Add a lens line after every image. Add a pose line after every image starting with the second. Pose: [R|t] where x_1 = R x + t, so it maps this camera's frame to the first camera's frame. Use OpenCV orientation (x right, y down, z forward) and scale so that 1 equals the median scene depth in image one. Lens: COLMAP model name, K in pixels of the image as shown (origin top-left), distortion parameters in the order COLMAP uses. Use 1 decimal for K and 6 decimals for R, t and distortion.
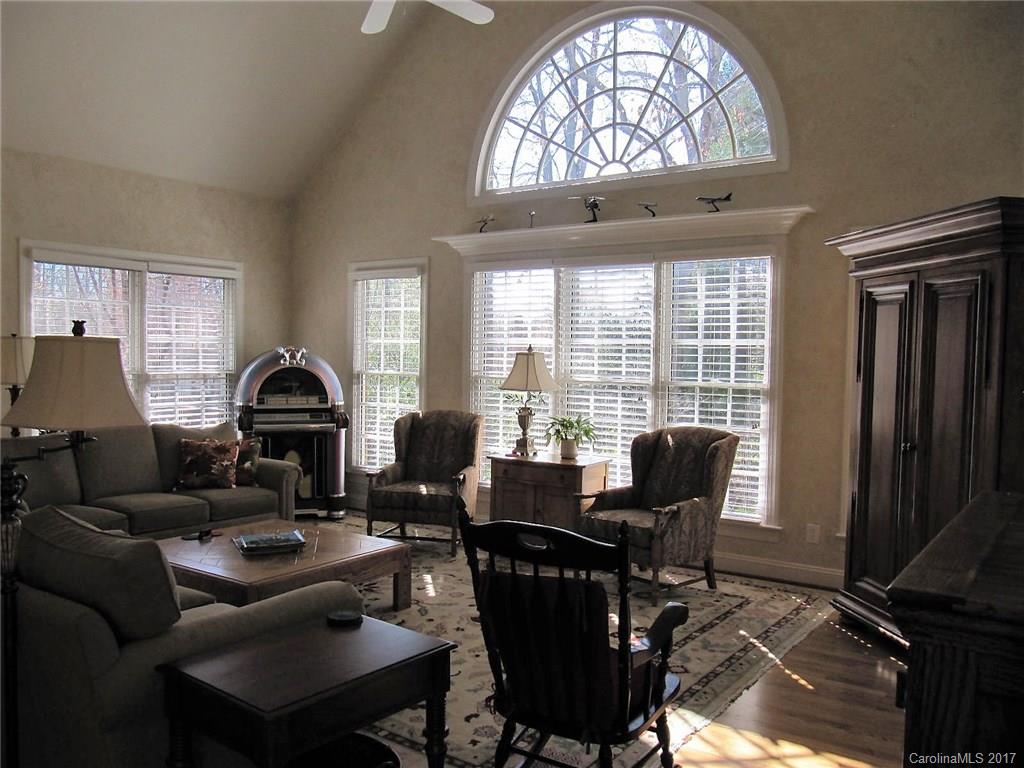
lens RADIAL K [[845.1, 0, 510.7], [0, 845.1, 392.5], [0, 0, 1]] dist [-0.045328, 0.010216]
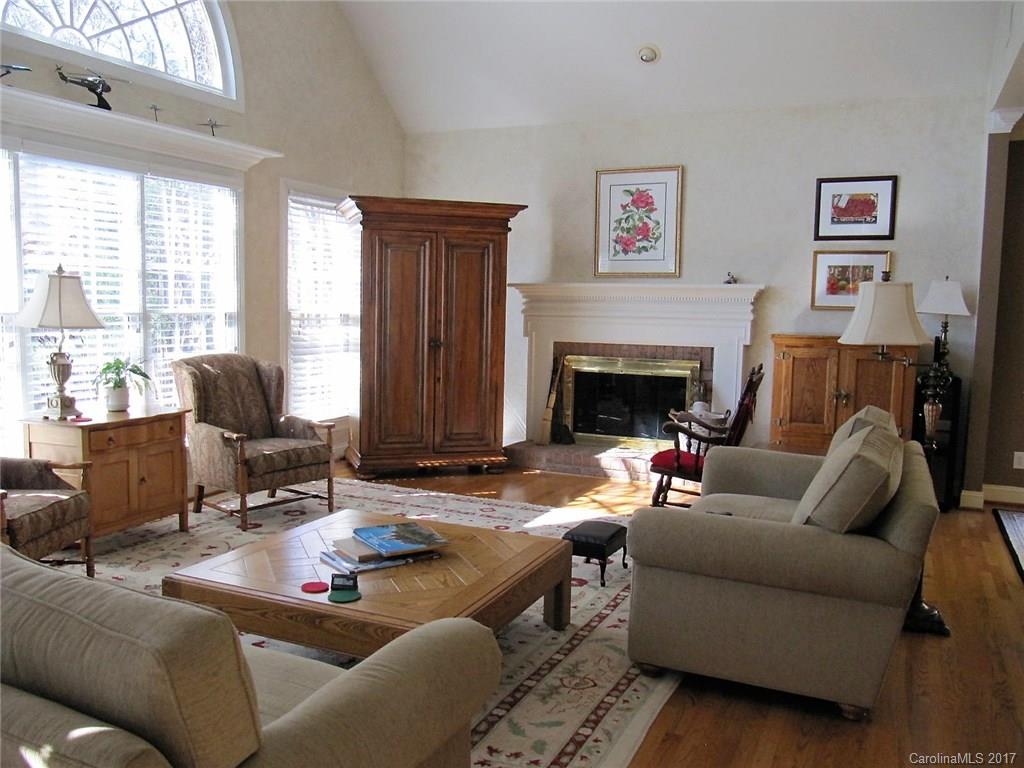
lens RADIAL K [[845.1, 0, 510.7], [0, 845.1, 392.5], [0, 0, 1]] dist [-0.045328, 0.010216]
pose [[-0.184449, -0.126267, 0.974698, -0.741779], [0.020060, 0.991023, 0.132178, -0.034376], [-0.982637, 0.043932, -0.180260, 0.758303]]
